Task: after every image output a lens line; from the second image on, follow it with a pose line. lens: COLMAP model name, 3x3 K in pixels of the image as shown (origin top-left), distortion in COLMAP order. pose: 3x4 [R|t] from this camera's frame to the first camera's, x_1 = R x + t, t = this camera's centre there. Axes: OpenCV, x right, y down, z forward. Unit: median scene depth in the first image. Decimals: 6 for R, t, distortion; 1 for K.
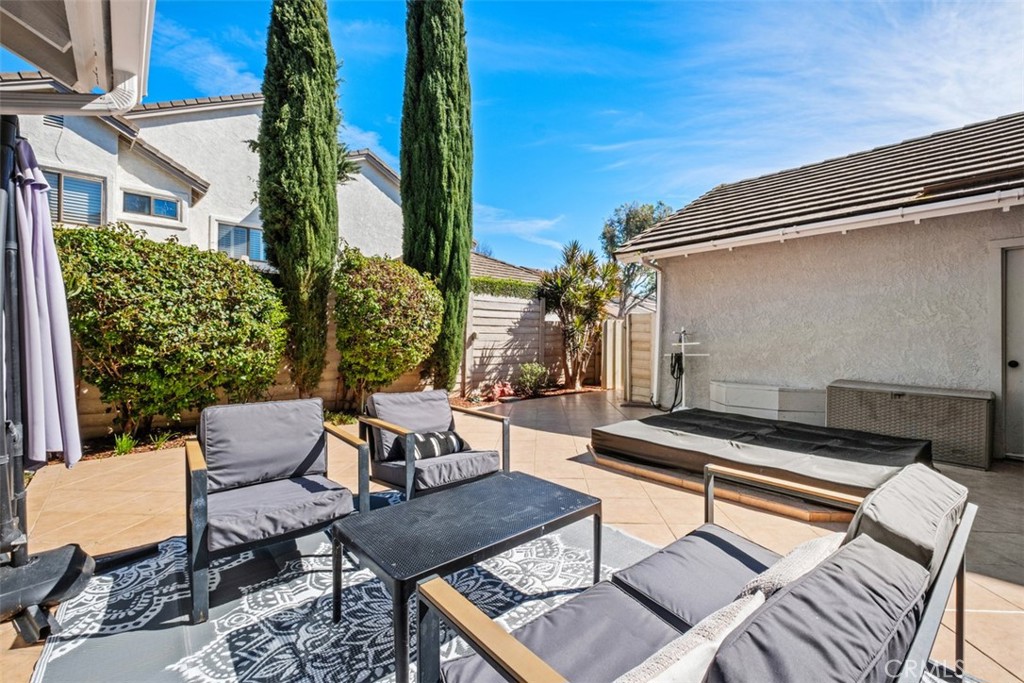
lens RADIAL K [[445.4, 0, 512.0], [0, 445.4, 339.2], [0, 0, 1]] dist [0.003159, -0.000005]
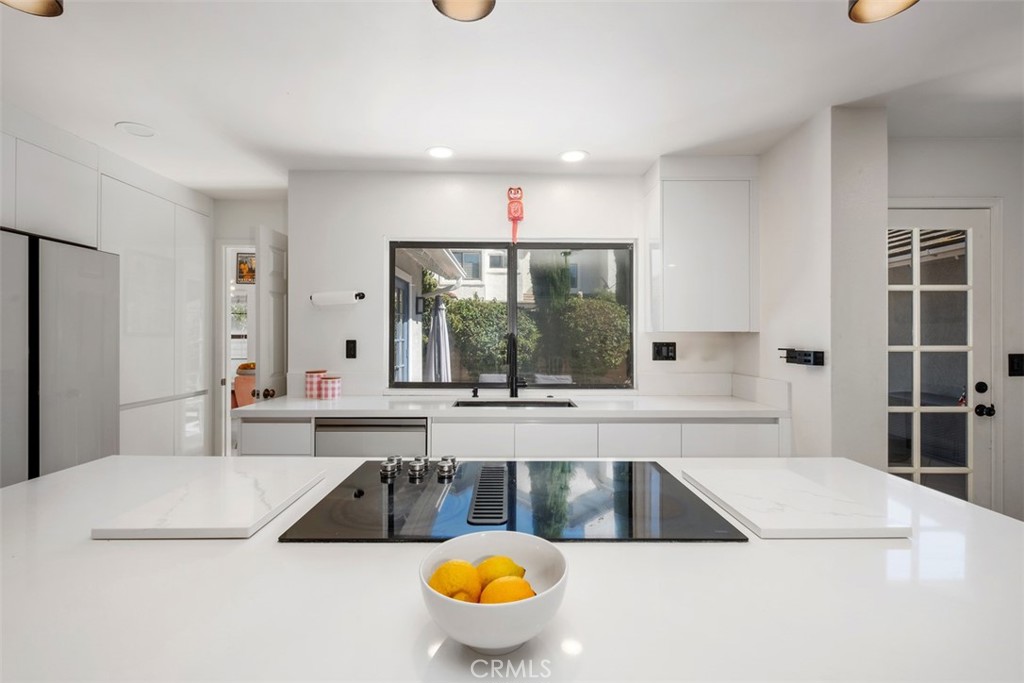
lens RADIAL K [[445.4, 0, 511.6], [0, 445.4, 338.8], [0, 0, 1]] dist [0.003159, -0.000005]
pose [[0.760198, 0.001402, -0.649690, 0.697845], [-0.004623, 0.999984, -0.003251, -0.038204], [0.649675, 0.005475, 0.760192, -0.562438]]
